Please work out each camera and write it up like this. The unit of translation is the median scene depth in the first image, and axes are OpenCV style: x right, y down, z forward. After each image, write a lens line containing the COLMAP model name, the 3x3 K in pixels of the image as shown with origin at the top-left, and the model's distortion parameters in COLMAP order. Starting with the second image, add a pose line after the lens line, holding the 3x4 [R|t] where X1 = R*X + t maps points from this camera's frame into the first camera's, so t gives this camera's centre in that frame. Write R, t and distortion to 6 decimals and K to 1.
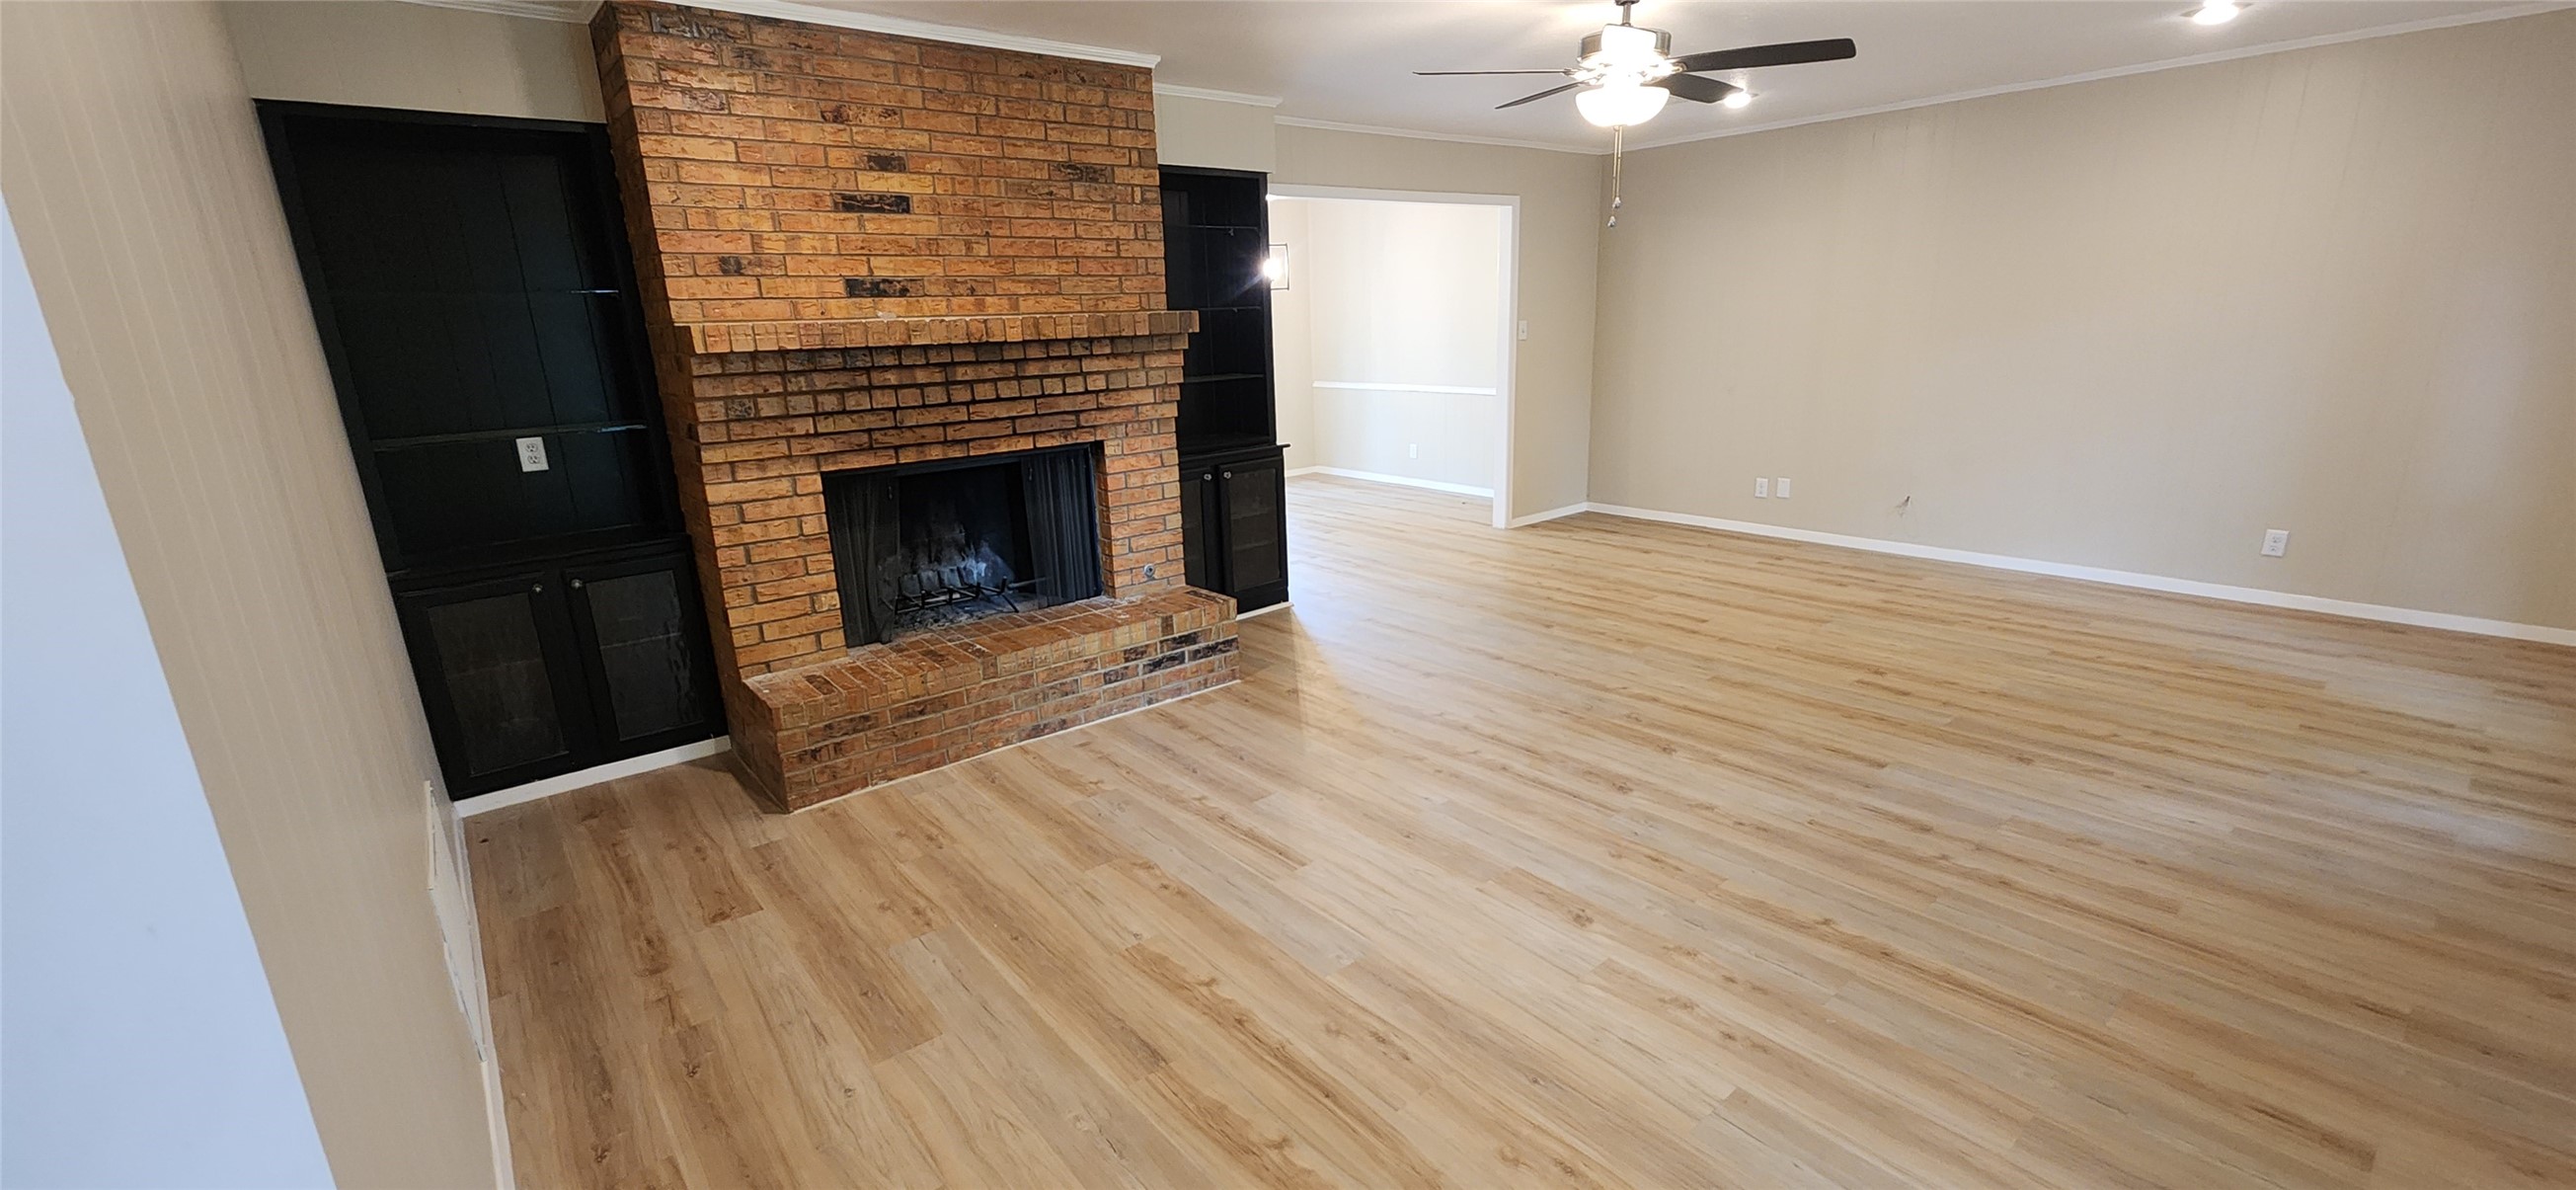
lens RADIAL K [[1052.5, 0, 1288.0], [0, 1052.5, 595.0], [0, 0, 1]] dist [0.000247, 0.000030]
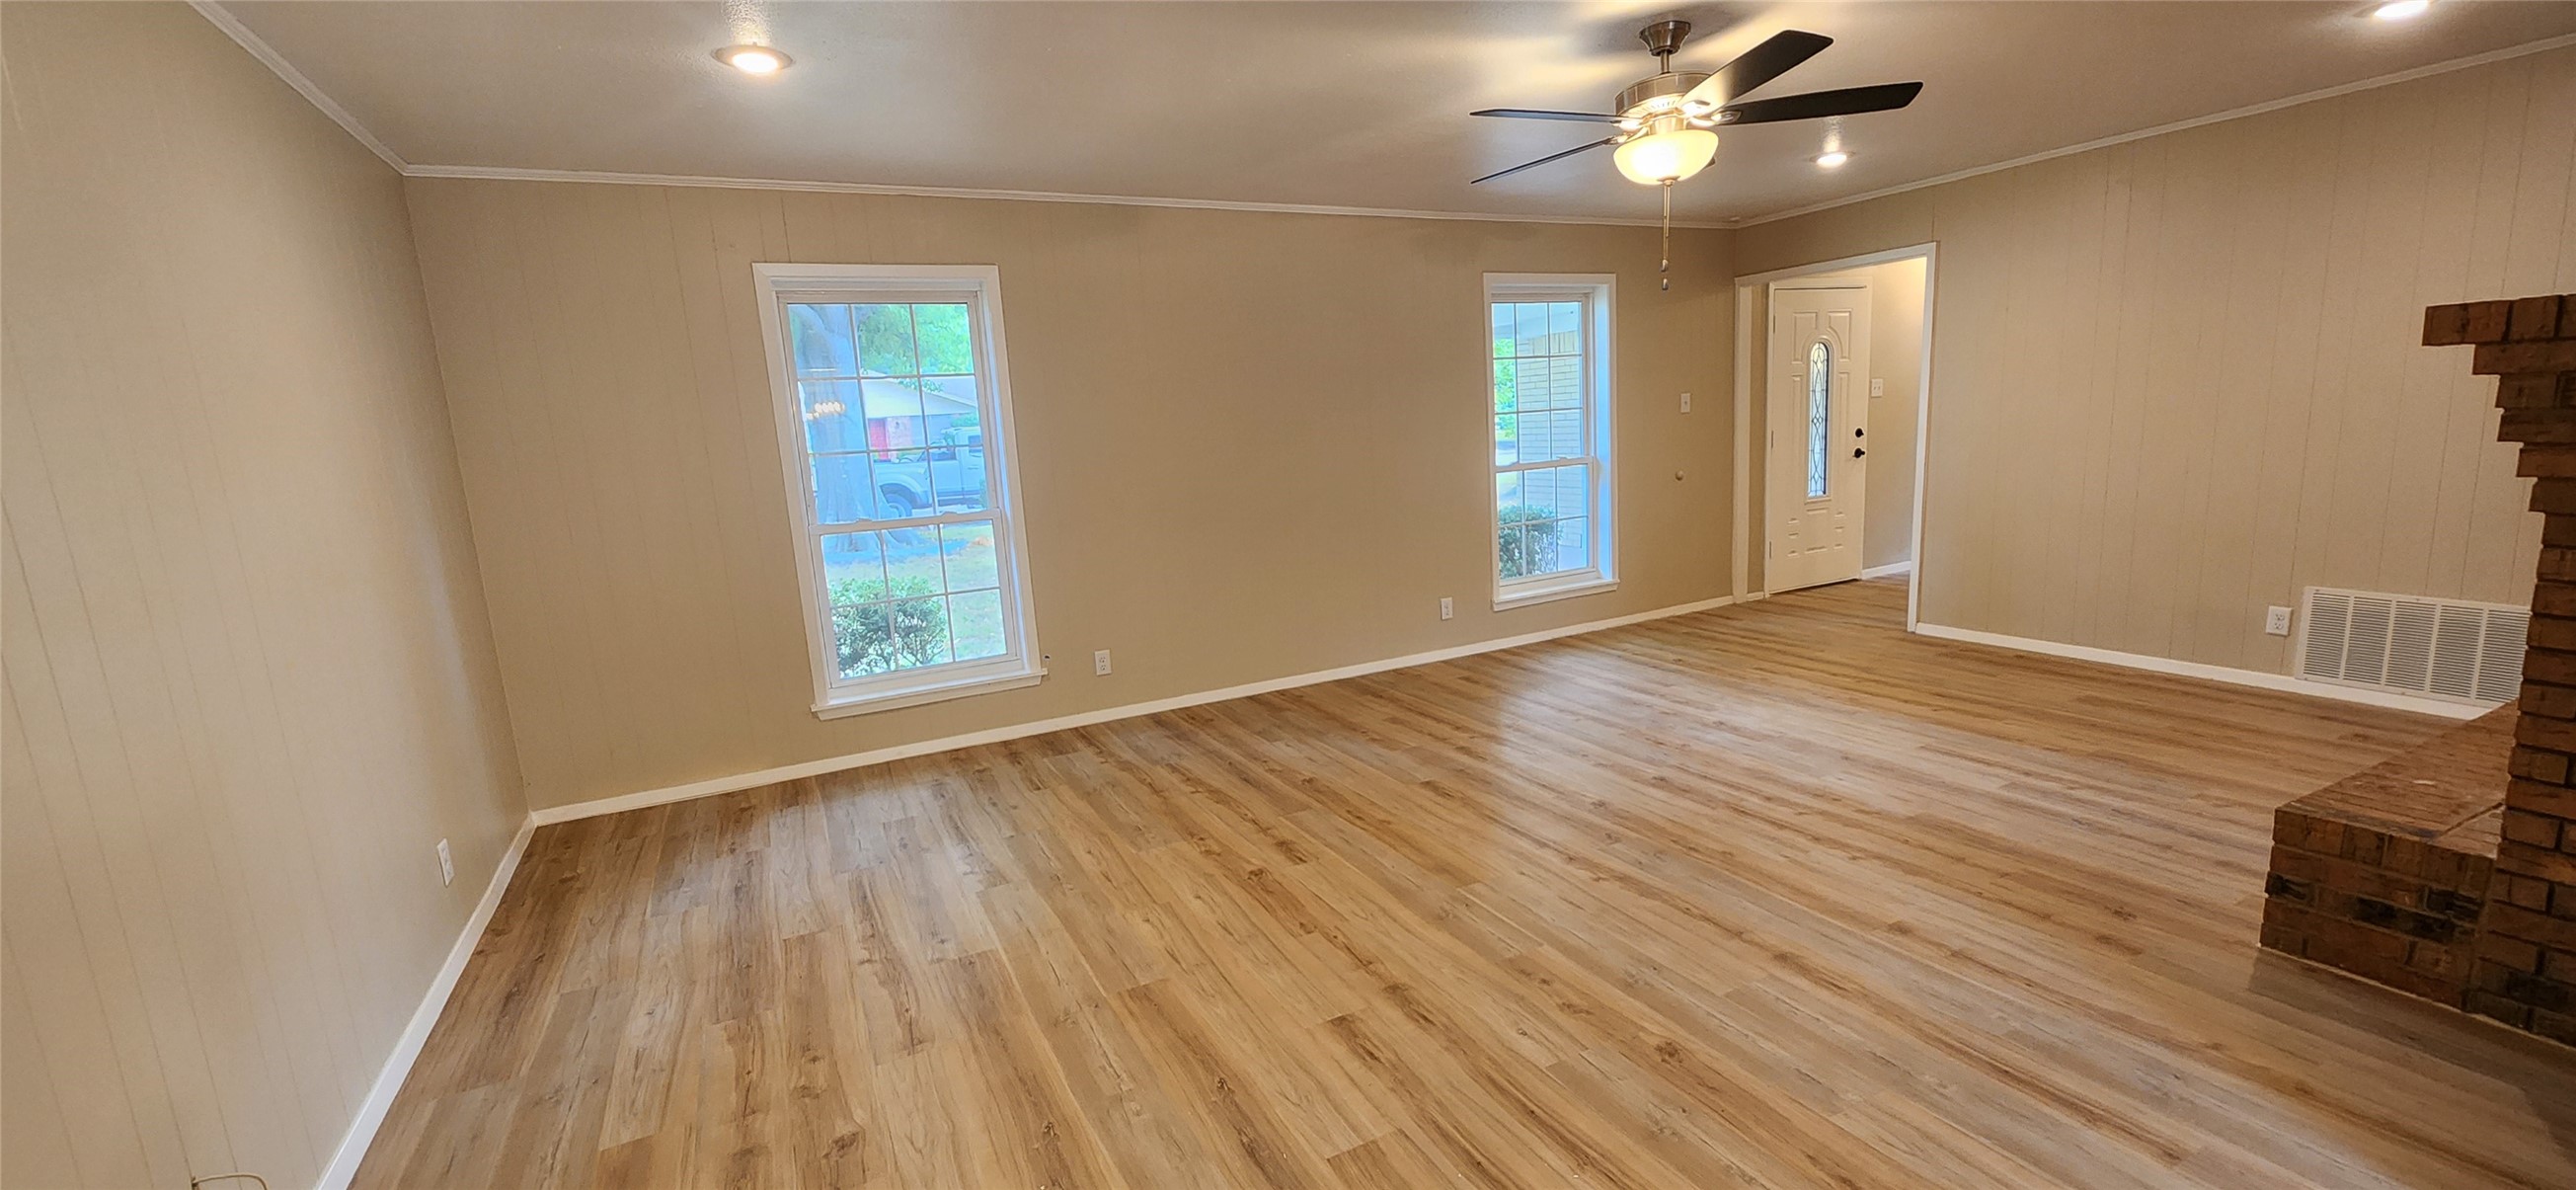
lens RADIAL K [[1052.5, 0, 1288.0], [0, 1052.5, 595.0], [0, 0, 1]] dist [0.000247, 0.000030]
pose [[-0.971316, 0.054538, 0.231455, 0.417615], [0.146608, 0.903685, 0.402317, -0.513991], [-0.187221, 0.424710, -0.885759, 1.935640]]
